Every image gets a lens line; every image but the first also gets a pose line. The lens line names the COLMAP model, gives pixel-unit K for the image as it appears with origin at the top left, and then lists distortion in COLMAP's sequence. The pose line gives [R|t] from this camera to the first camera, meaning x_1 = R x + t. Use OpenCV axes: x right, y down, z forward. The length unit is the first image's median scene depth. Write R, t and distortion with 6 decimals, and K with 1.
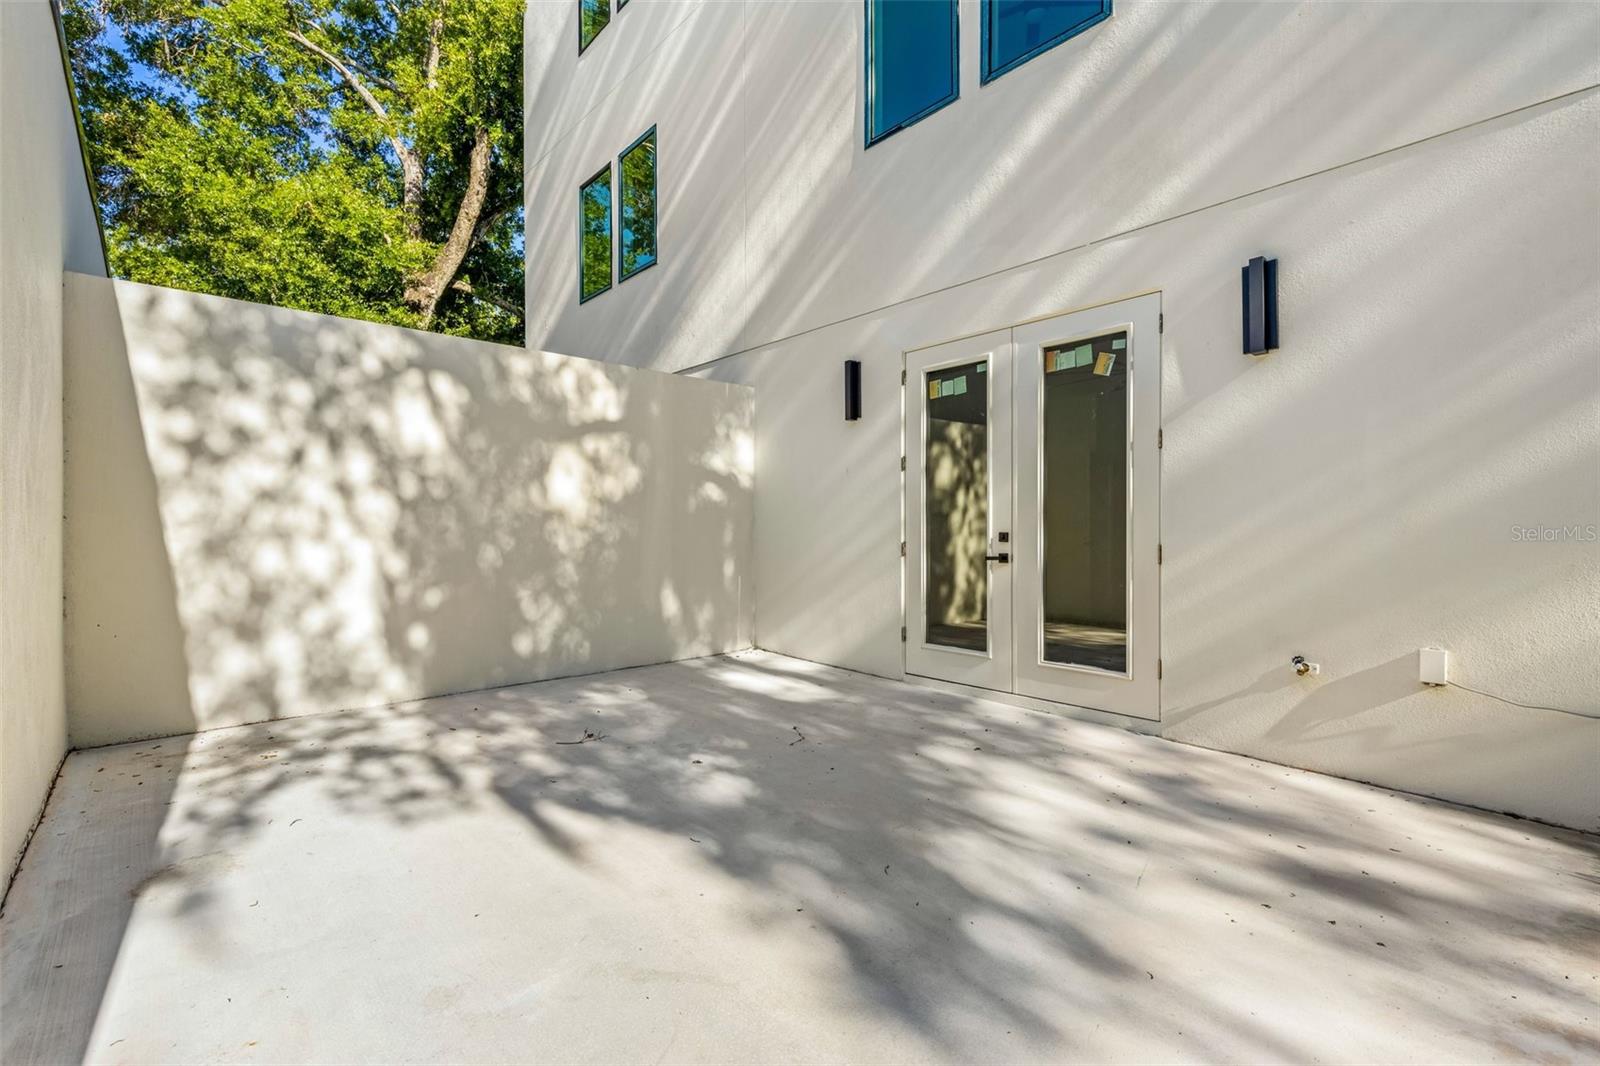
lens RADIAL K [[706.9, 0, 800.0], [0, 706.9, 533.0], [0, 0, 1]] dist [0.008283, -0.000151]
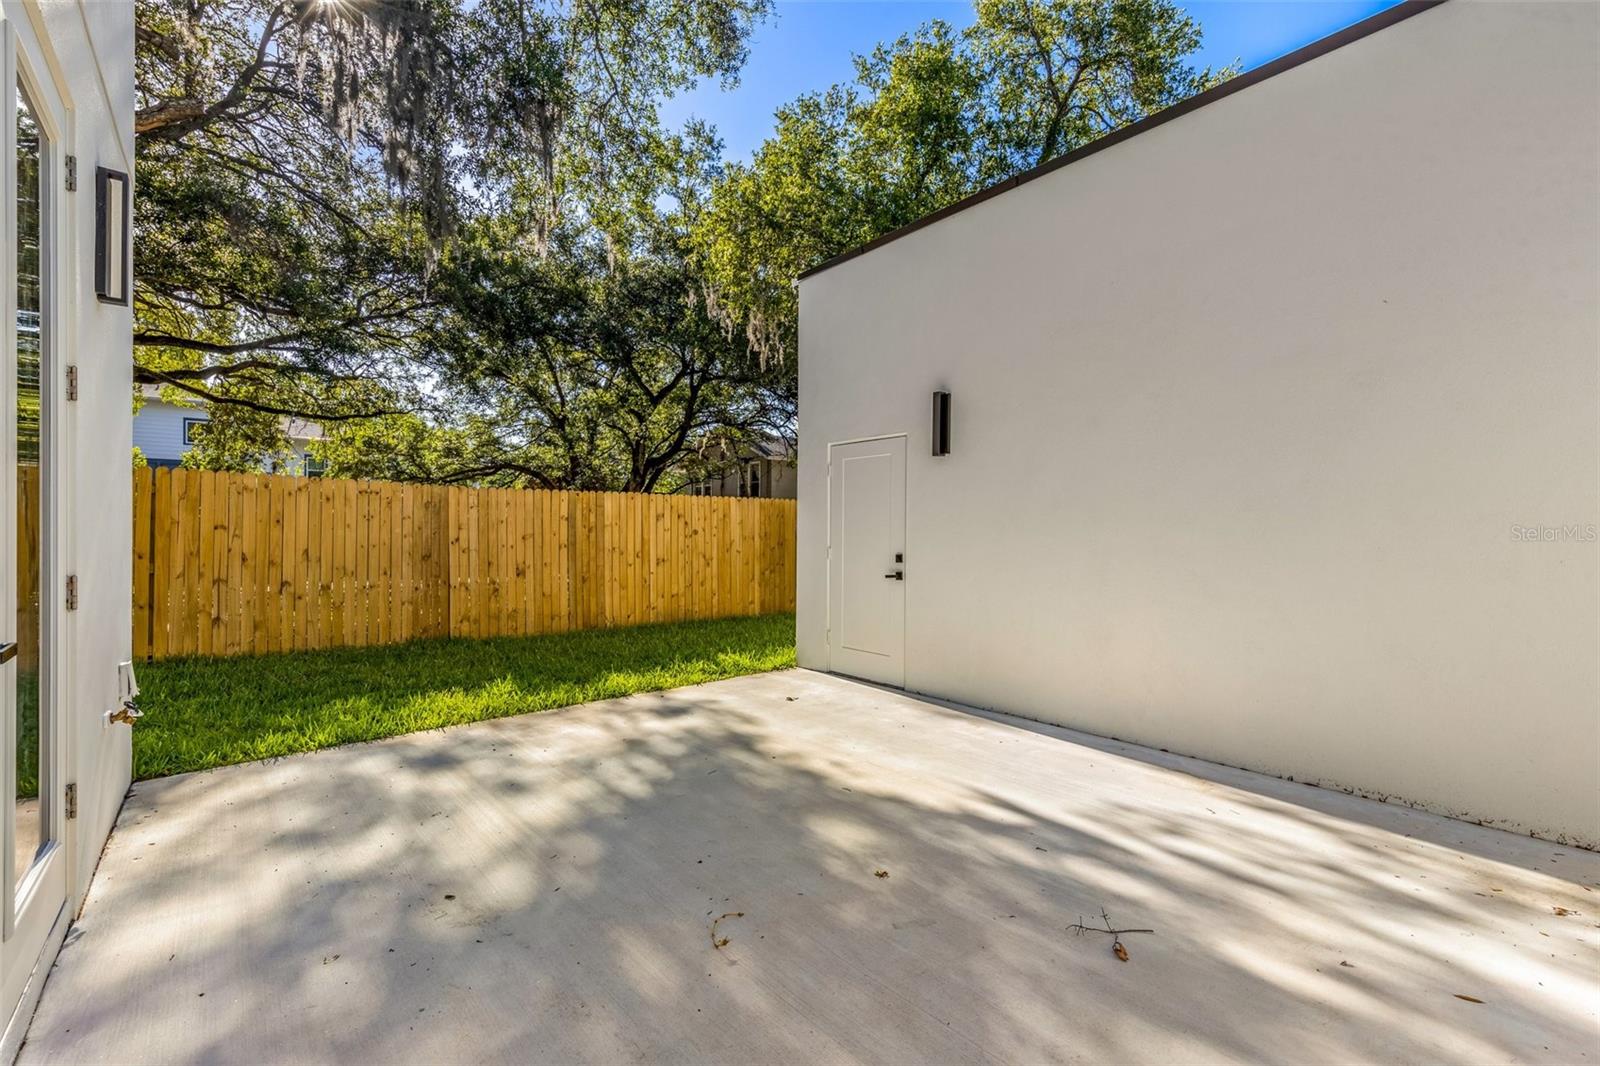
lens RADIAL K [[706.9, 0, 800.0], [0, 706.9, 533.0], [0, 0, 1]] dist [0.008283, -0.000151]
pose [[-0.998436, -0.000933, 0.055900, -0.131751], [-0.000647, 0.999987, 0.005148, -0.025117], [-0.055905, 0.005104, -0.998423, 2.171244]]
